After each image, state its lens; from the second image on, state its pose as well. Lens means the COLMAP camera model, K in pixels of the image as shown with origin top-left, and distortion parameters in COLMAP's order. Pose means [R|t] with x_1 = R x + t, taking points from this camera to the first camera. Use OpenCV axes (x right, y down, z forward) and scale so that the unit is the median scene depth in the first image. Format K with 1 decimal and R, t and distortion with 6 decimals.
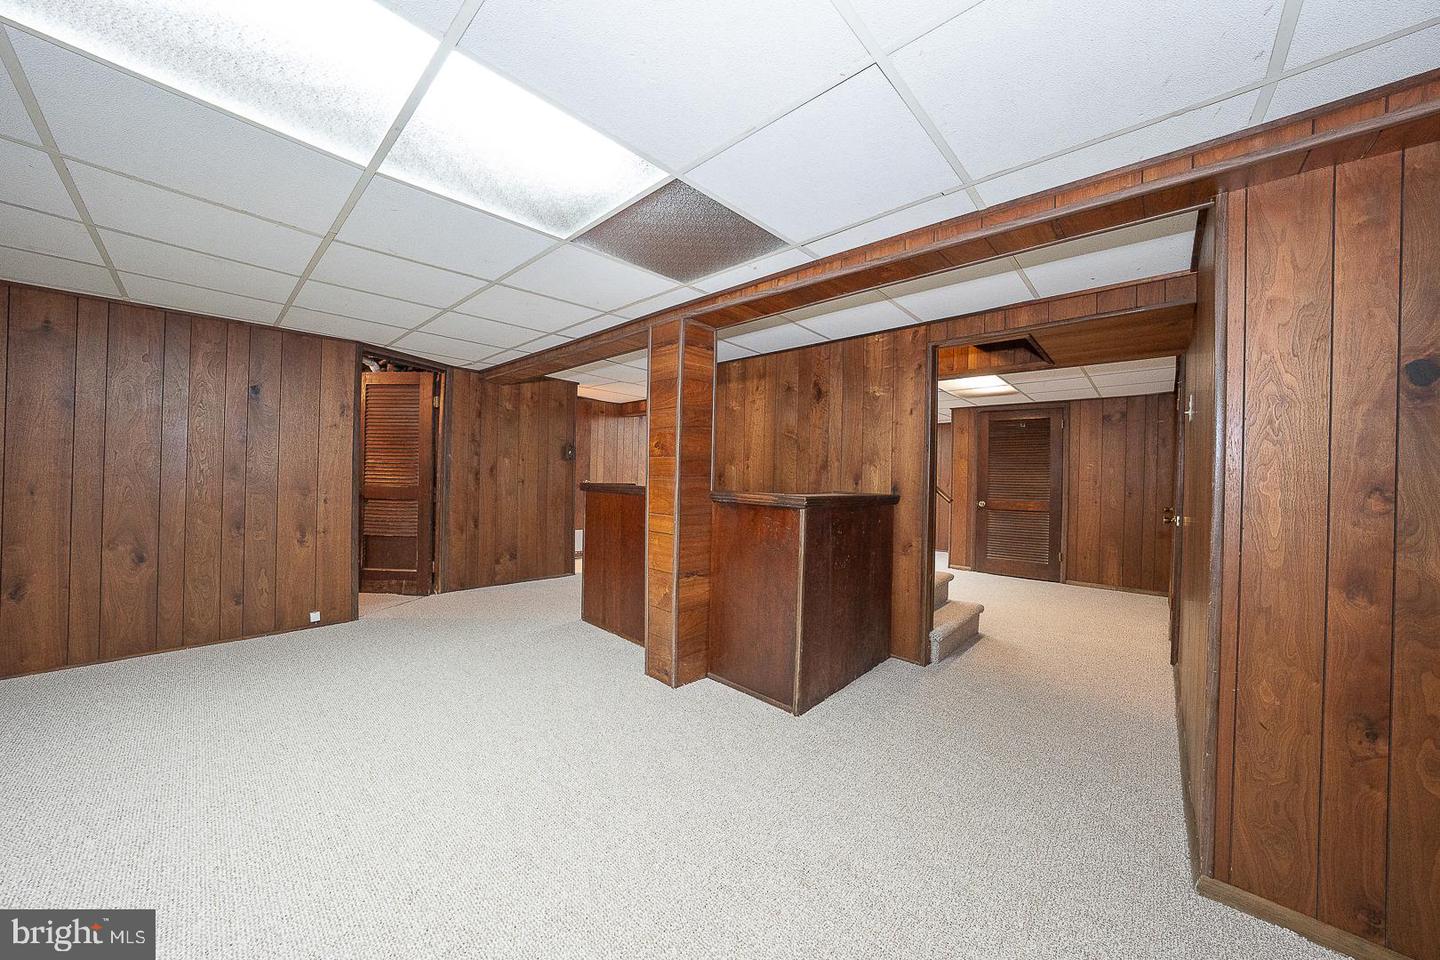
lens RADIAL K [[494.1, 0, 721.0], [0, 494.1, 476.0], [0, 0, 1]] dist [-0.031100, 0.006925]
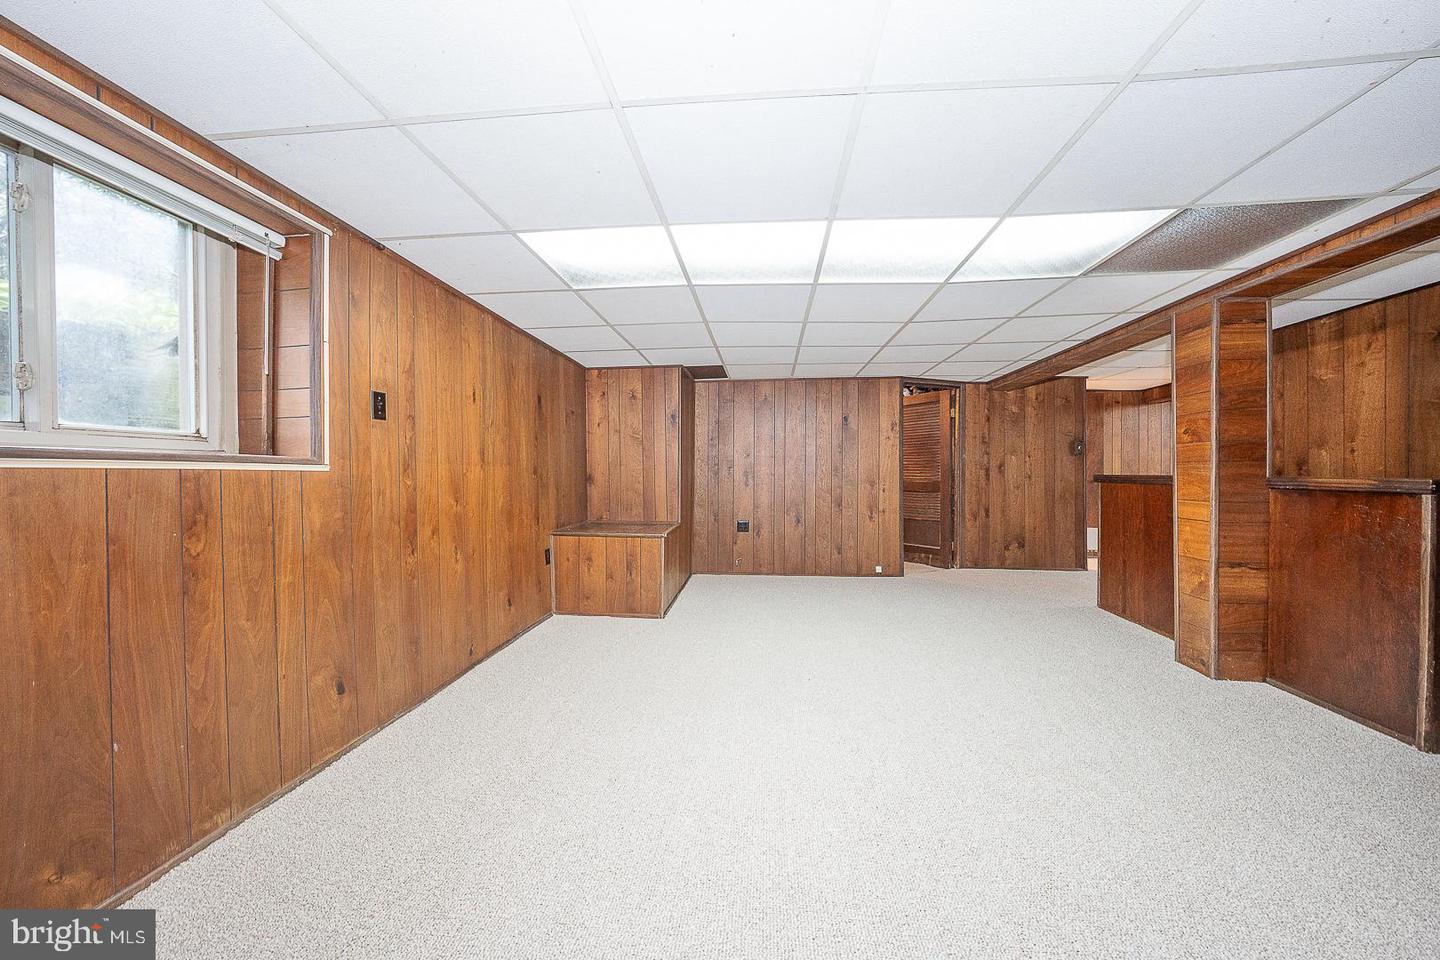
lens RADIAL K [[494.1, 0, 721.0], [0, 494.1, 476.0], [0, 0, 1]] dist [-0.031100, 0.006925]
pose [[0.603127, -0.019231, -0.797413, 0.069794], [0.012446, 0.999814, -0.014699, 0.025858], [0.797548, -0.001059, 0.603255, -0.297373]]
